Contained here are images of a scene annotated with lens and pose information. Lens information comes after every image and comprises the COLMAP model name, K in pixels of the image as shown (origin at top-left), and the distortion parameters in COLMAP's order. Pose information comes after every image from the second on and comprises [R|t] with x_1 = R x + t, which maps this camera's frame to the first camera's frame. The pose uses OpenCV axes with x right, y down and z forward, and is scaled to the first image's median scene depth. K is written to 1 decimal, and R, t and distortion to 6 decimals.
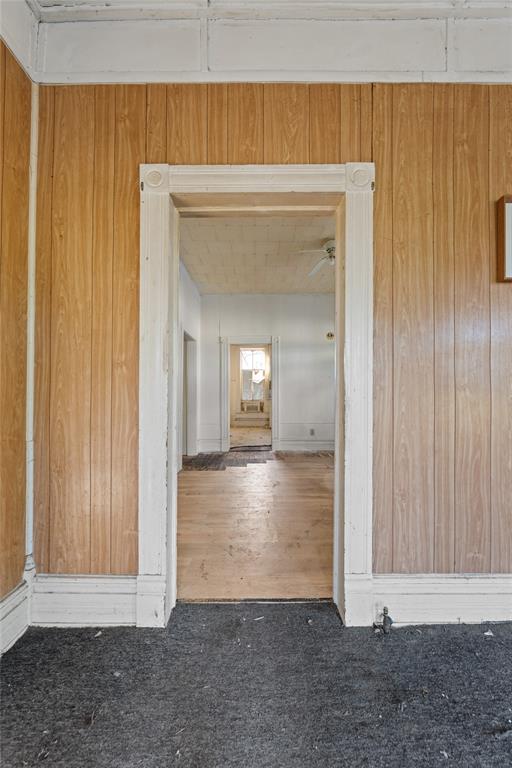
lens RADIAL K [[259.6, 0, 259.9], [0, 259.6, 390.3], [0, 0, 1]] dist [0.002264, 0.000029]
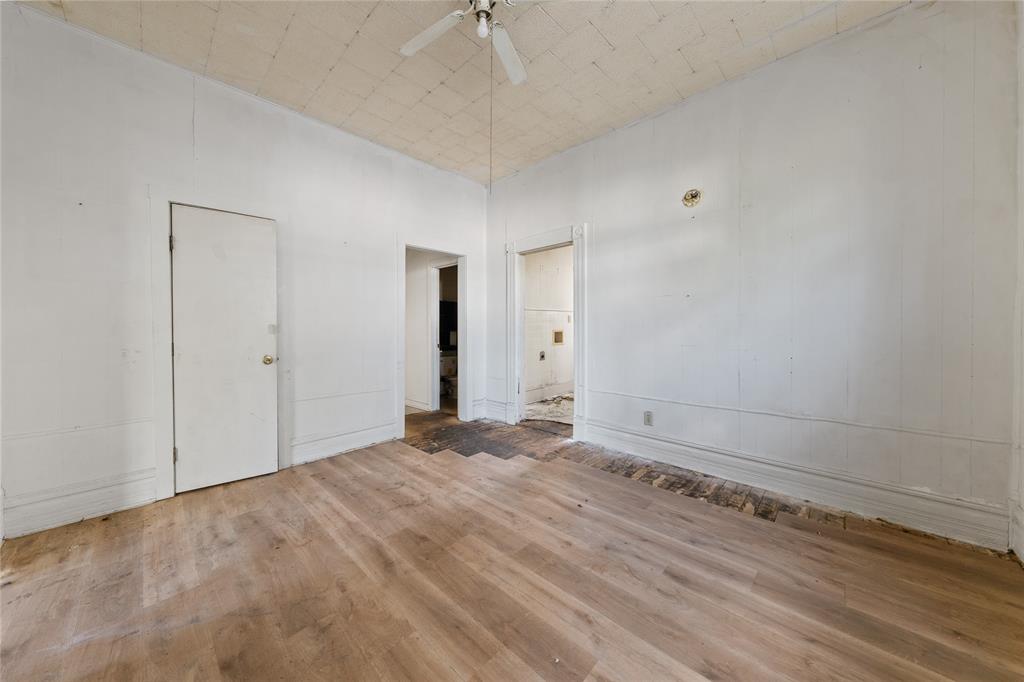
lens RADIAL K [[346.2, 0, 512.2], [0, 346.2, 331.7], [0, 0, 1]] dist [0.002264, 0.000029]
pose [[0.728725, 0.007060, -0.684770, 0.446106], [0.011717, 0.999672, 0.022777, -0.009408], [0.684706, -0.024621, 0.728403, 0.389176]]
